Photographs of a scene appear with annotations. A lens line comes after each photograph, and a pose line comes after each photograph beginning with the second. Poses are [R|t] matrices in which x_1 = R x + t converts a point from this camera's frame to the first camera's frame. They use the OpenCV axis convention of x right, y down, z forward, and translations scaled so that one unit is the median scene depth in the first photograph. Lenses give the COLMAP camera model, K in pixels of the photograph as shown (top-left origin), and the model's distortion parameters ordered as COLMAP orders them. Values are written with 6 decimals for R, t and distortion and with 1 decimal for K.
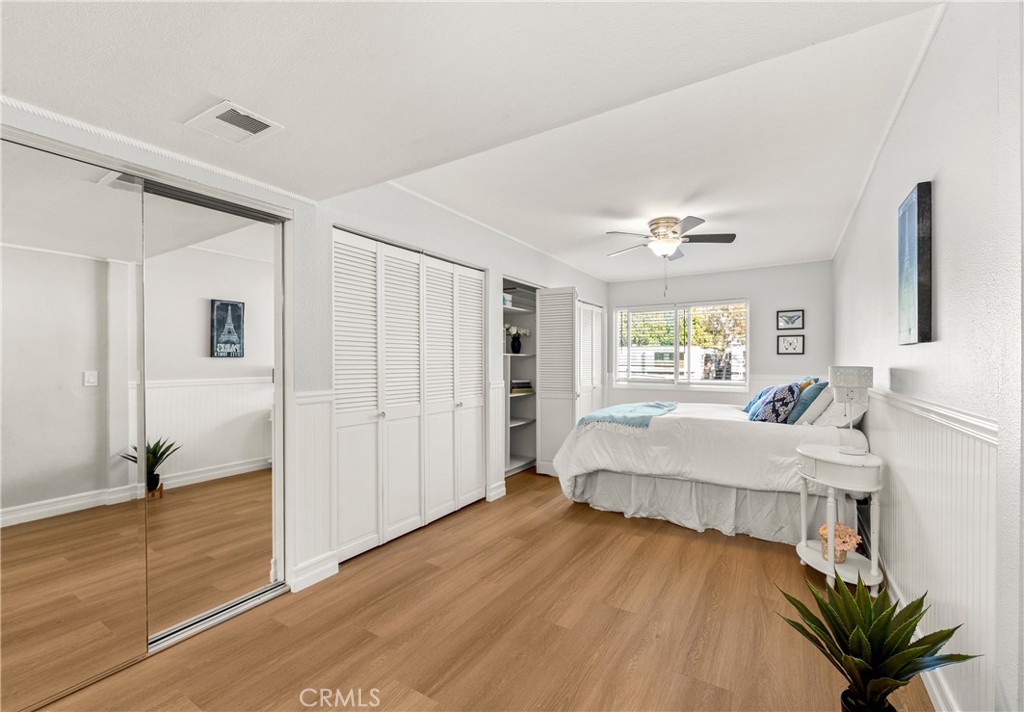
lens RADIAL K [[428.8, 0, 532.0], [0, 428.8, 363.4], [0, 0, 1]] dist [-0.012549, -0.000116]
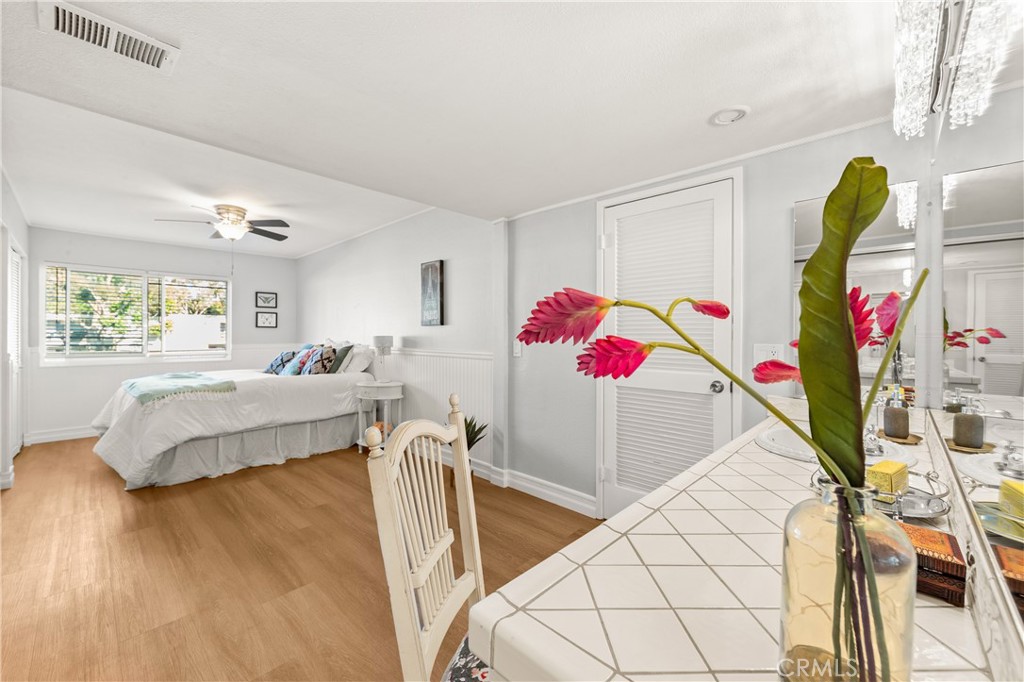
lens RADIAL K [[411.0, 0, 516.9], [0, 411.0, 335.6], [0, 0, 1]] dist [-0.007676, 0.000783]
pose [[0.211806, -0.001622, 0.977310, -0.551130], [0.002480, 0.999996, 0.001123, 0.003772], [-0.977308, 0.002186, 0.211810, 0.034133]]
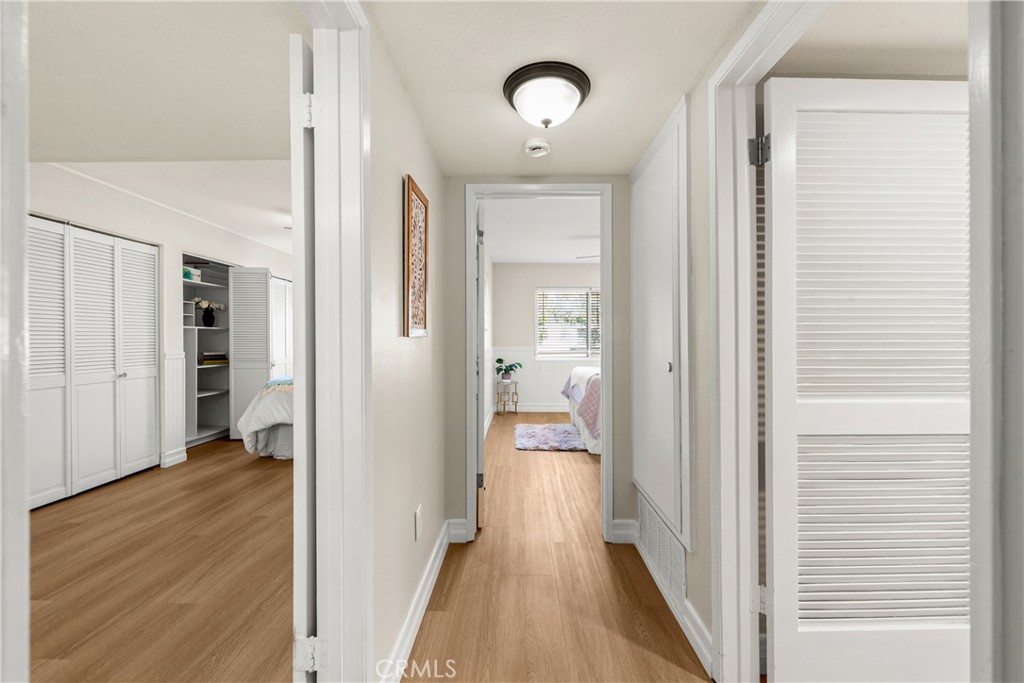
lens RADIAL K [[411.0, 0, 518.7], [0, 411.0, 340.2], [0, 0, 1]] dist [-0.007676, 0.000783]
pose [[0.864201, -0.000560, 0.503146, 0.144199], [0.001022, 0.999999, -0.000641, 0.013434], [-0.503145, 0.001068, 0.864201, -0.290586]]
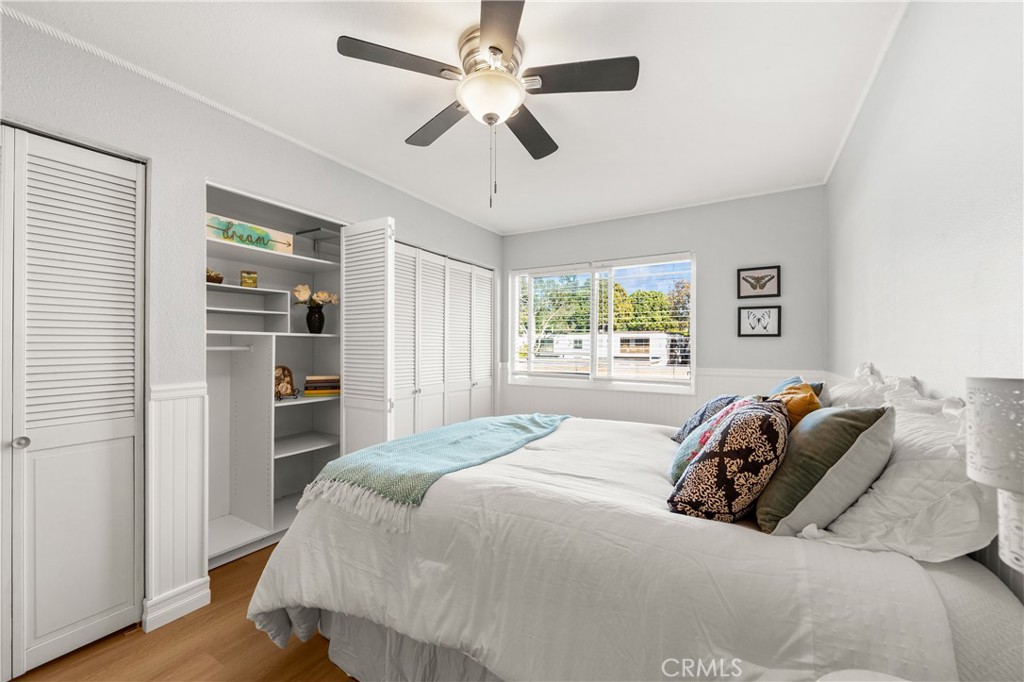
lens RADIAL K [[411.0, 0, 511.0], [0, 411.0, 341.4], [0, 0, 1]] dist [-0.007676, 0.000783]
pose [[0.999966, 0.004779, 0.006701, 0.308745], [-0.004668, 0.999853, -0.016498, -0.003196], [-0.006779, 0.016466, 0.999841, 0.521574]]
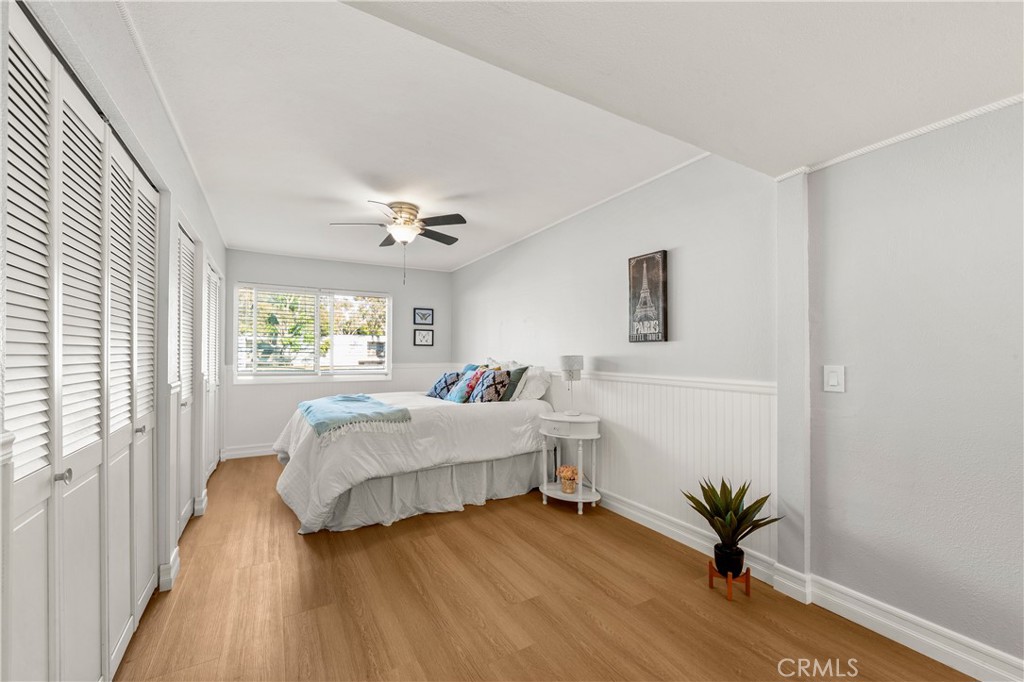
lens RADIAL K [[411.0, 0, 509.2], [0, 411.0, 350.5], [0, 0, 1]] dist [-0.007676, 0.000783]
pose [[0.482788, 0.006035, 0.875716, -0.365577], [0.000154, 0.999976, -0.006976, 0.000330], [-0.875737, 0.003503, 0.482776, 0.321196]]
